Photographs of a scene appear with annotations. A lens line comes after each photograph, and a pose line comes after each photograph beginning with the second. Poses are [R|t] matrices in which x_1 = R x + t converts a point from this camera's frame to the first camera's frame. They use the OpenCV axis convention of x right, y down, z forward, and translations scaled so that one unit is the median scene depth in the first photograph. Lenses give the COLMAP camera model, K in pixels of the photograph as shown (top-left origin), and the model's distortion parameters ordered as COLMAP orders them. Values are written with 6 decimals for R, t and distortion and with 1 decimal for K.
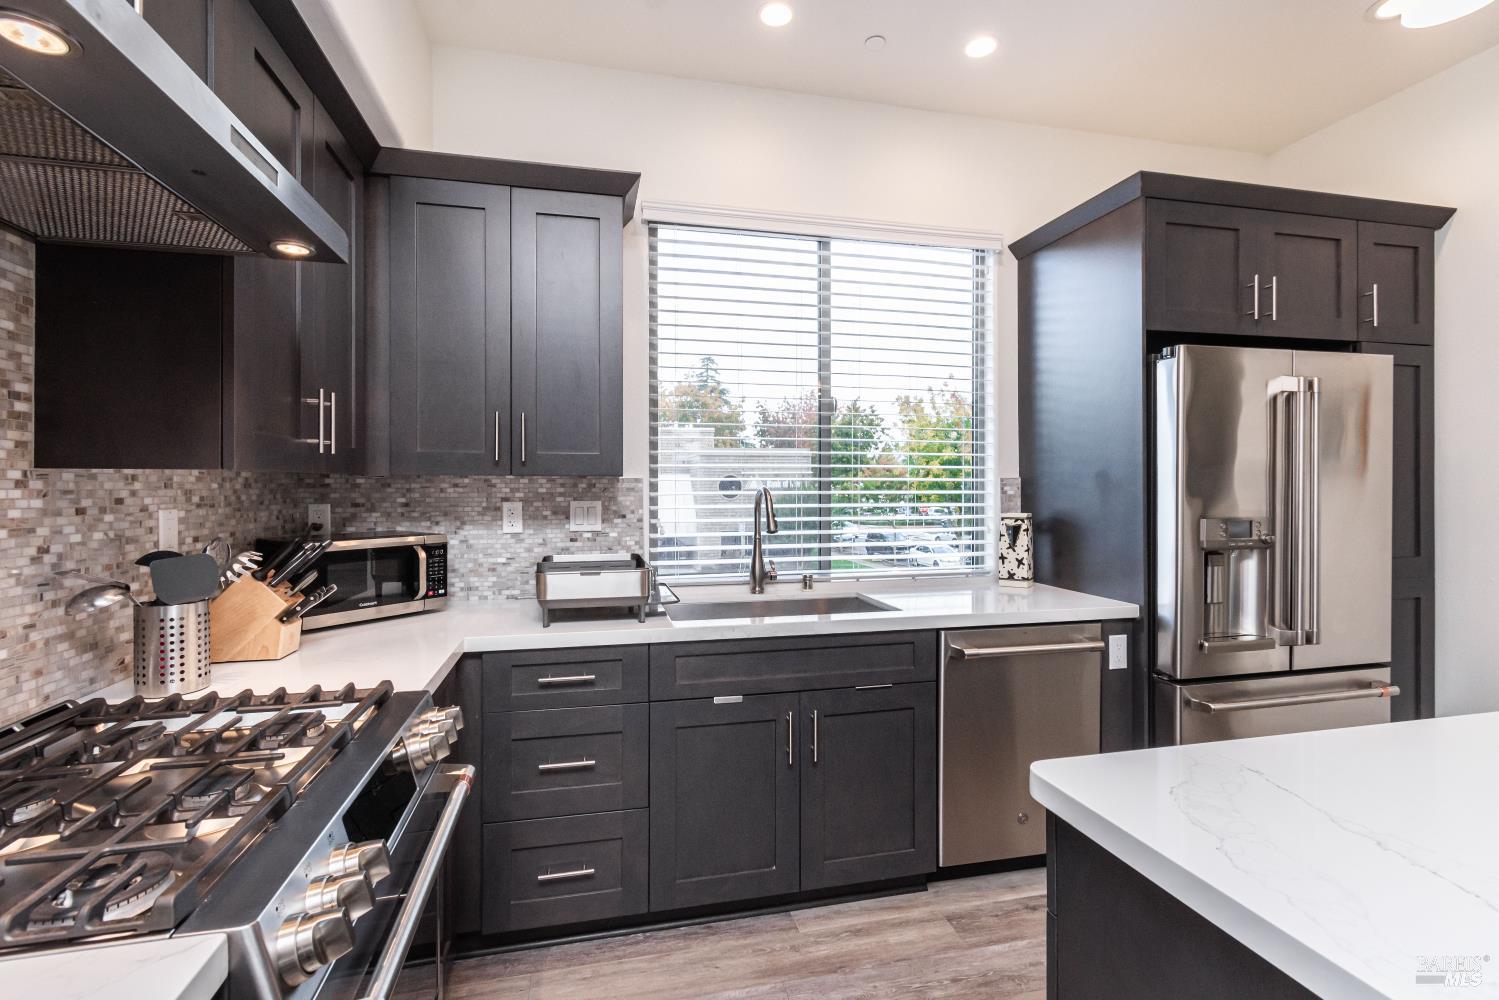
lens RADIAL K [[680.7, 0, 739.9], [0, 680.7, 487.6], [0, 0, 1]] dist [0.004545, -0.000479]
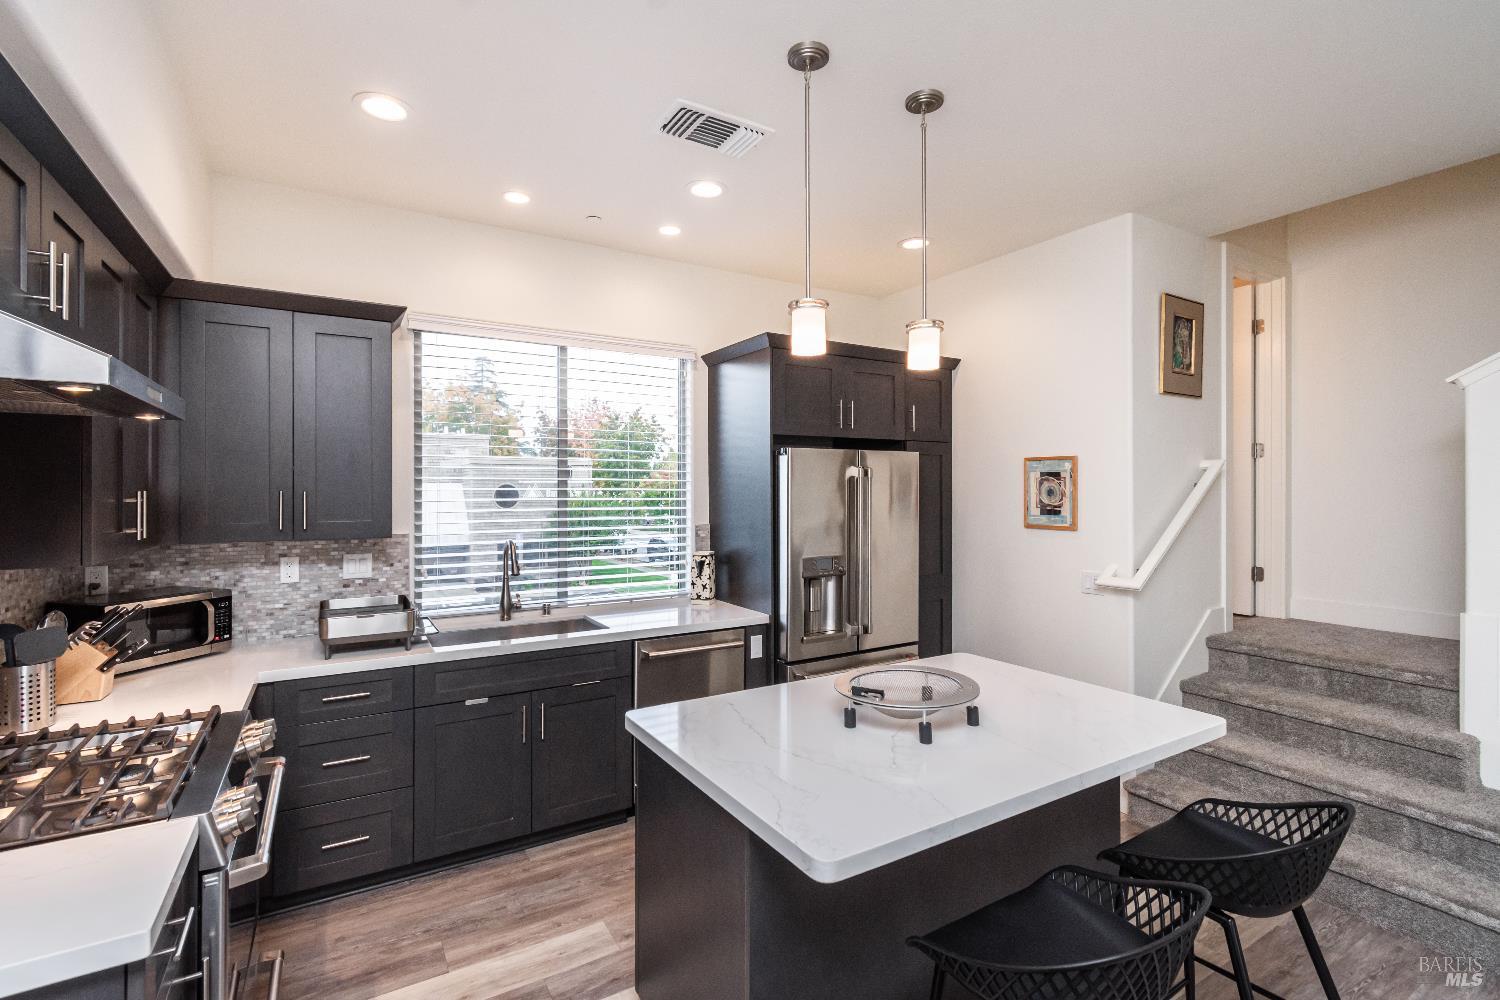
lens RADIAL K [[681.2, 0, 740.4], [0, 681.2, 494.2], [0, 0, 1]] dist [0.004545, -0.000479]
pose [[0.951200, 0.000314, 0.308574, 0.051673], [-0.000981, 0.999998, 0.002005, -0.090465], [-0.308573, -0.002209, 0.951198, -0.384944]]
